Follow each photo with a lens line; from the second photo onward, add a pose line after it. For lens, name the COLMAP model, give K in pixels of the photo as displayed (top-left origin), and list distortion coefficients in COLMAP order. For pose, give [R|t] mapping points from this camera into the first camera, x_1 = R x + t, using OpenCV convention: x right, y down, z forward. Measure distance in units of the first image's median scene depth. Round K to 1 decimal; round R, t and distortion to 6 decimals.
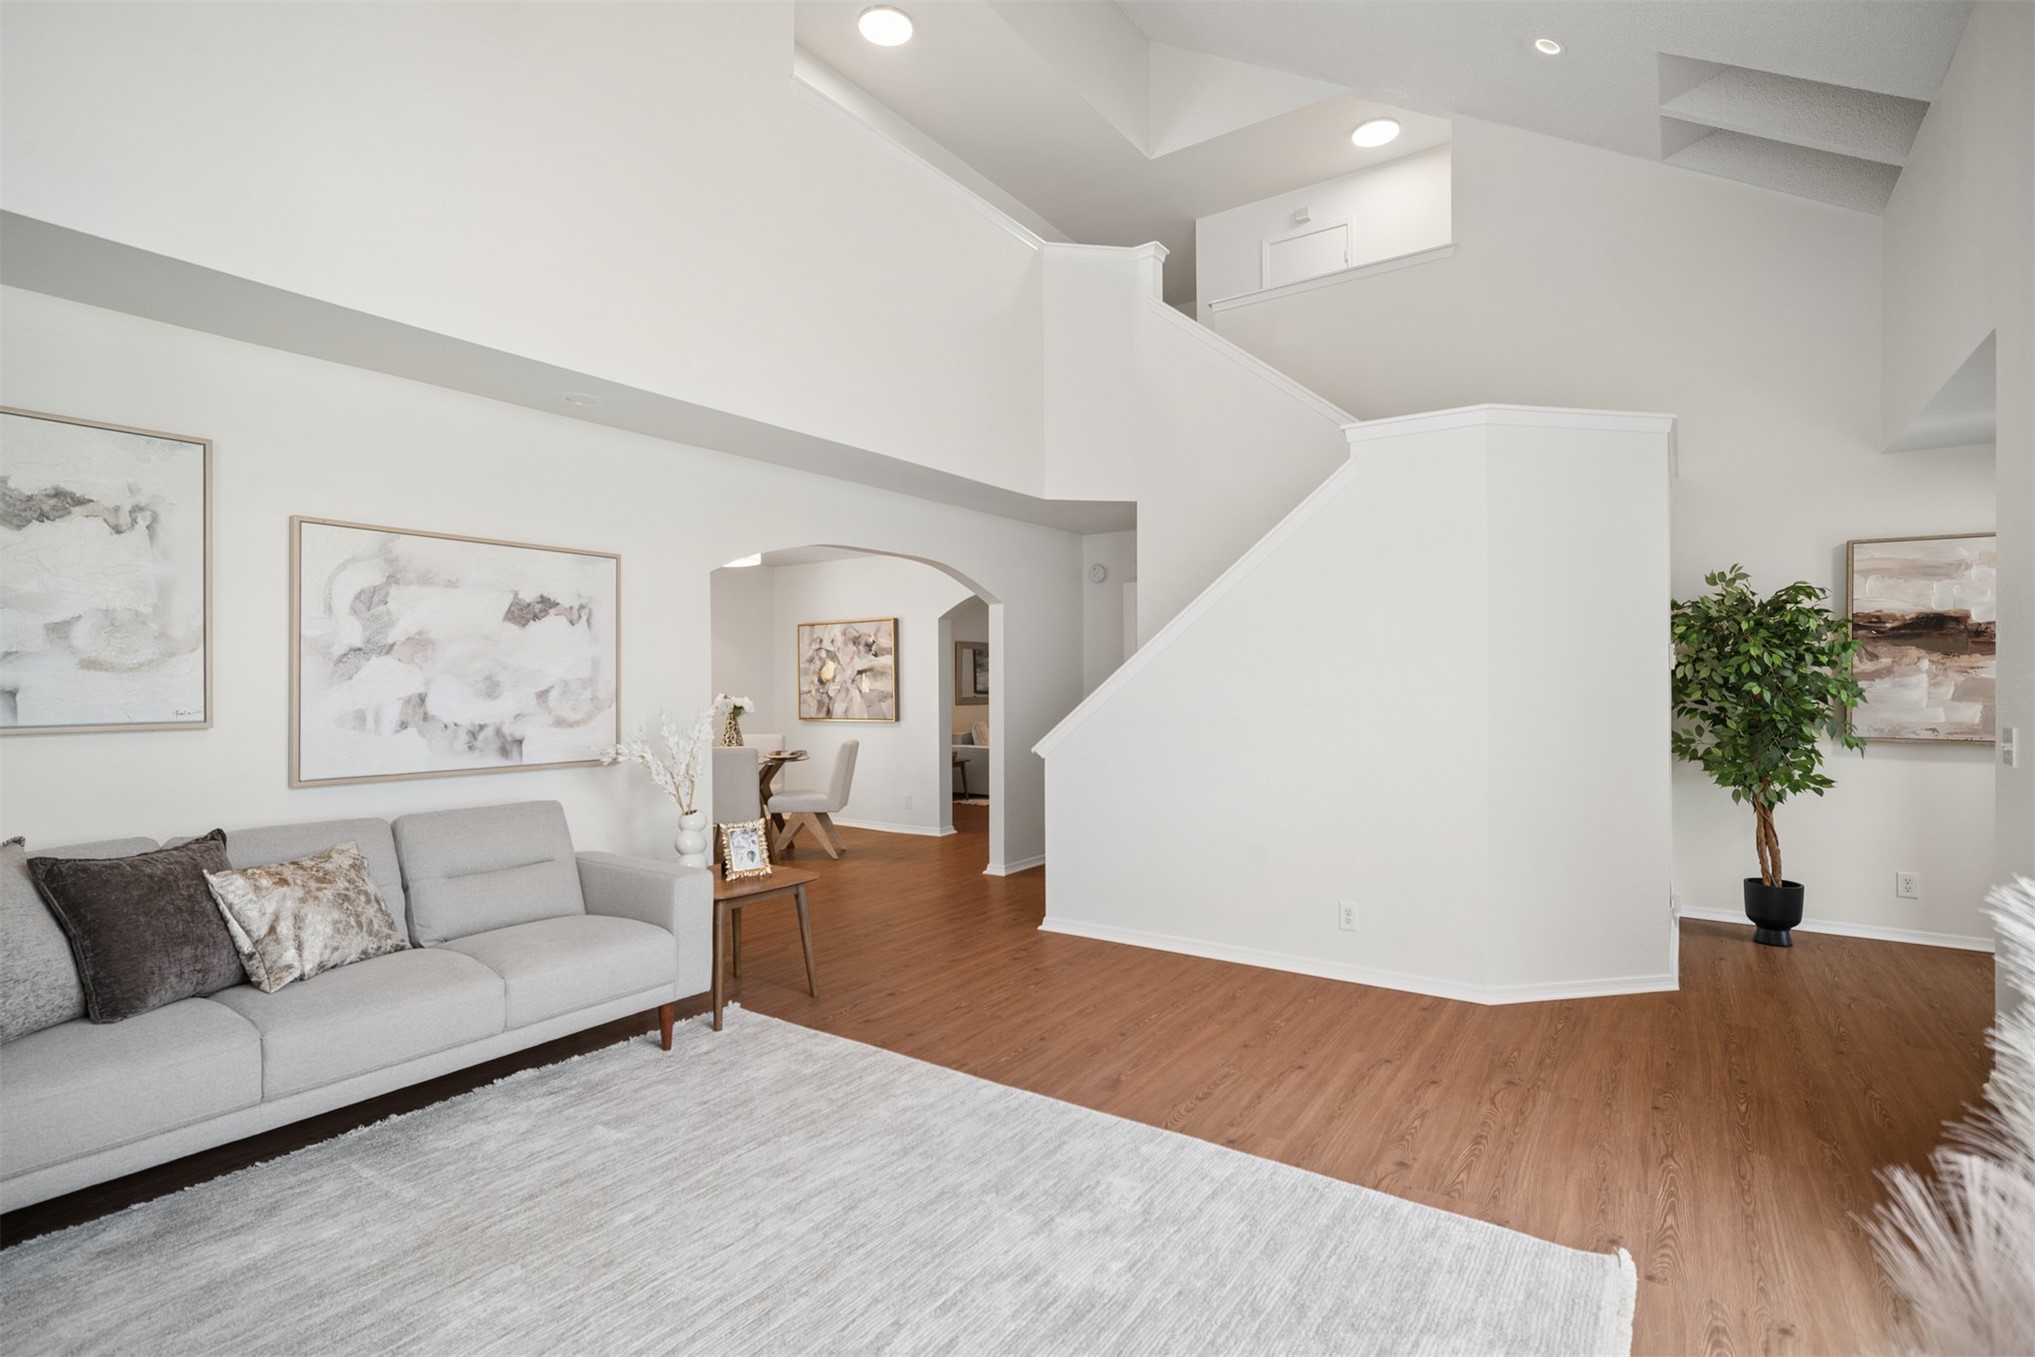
lens RADIAL K [[969.7, 0, 1023.7], [0, 969.7, 683.9], [0, 0, 1]] dist [-0.021268, 0.013898]
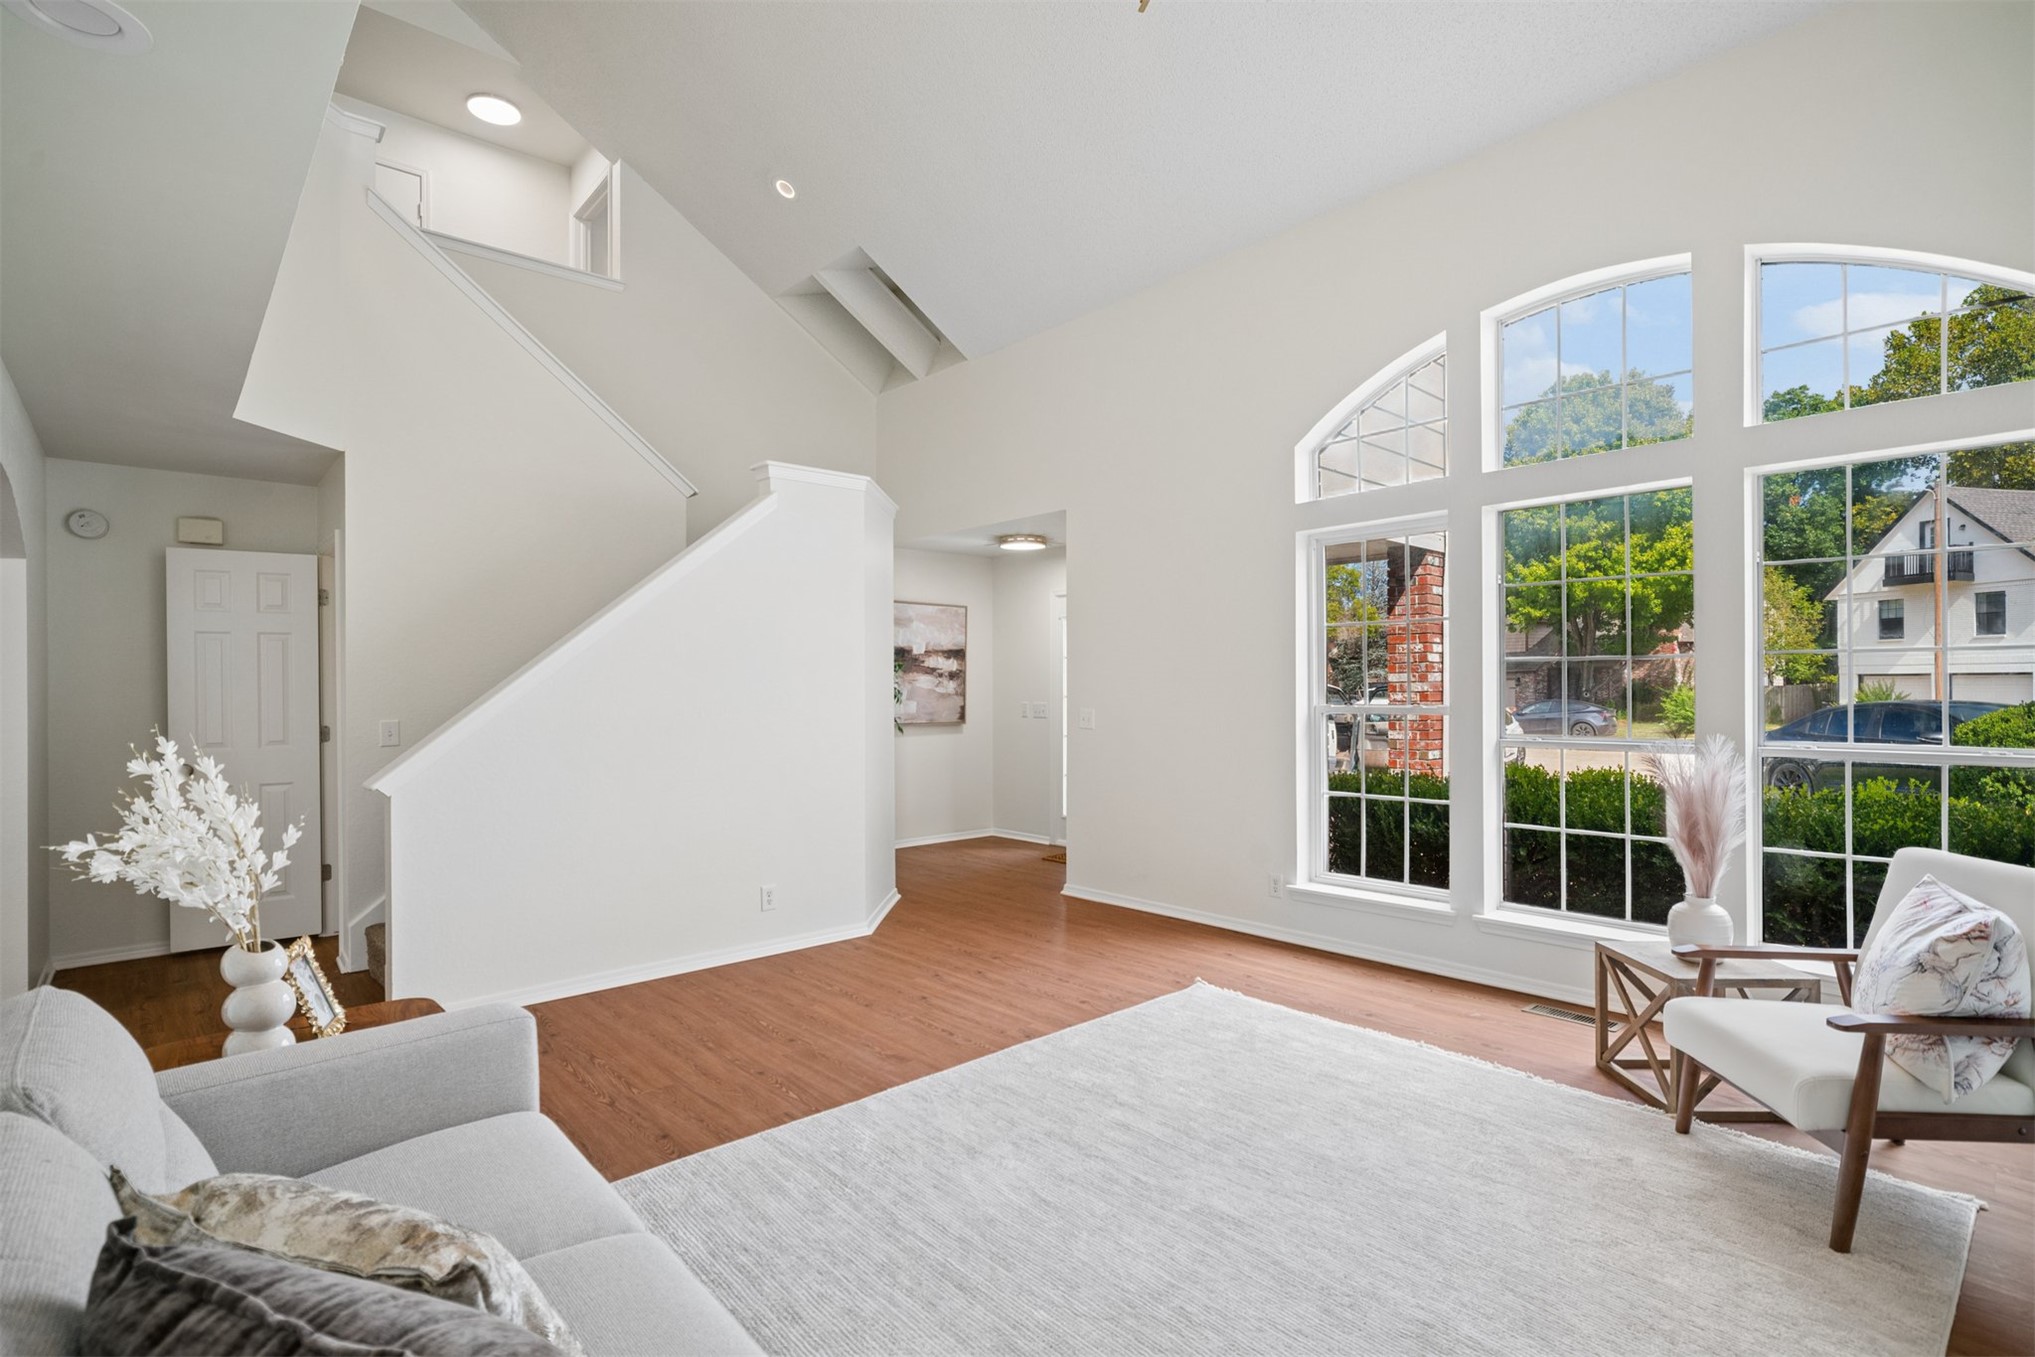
lens RADIAL K [[969.7, 0, 1023.7], [0, 969.7, 683.9], [0, 0, 1]] dist [-0.021268, 0.013898]
pose [[0.230591, 0.003711, 0.973044, -0.391245], [0.010345, 0.999927, -0.006265, 0.001541], [-0.972996, 0.011510, 0.230536, 0.256029]]
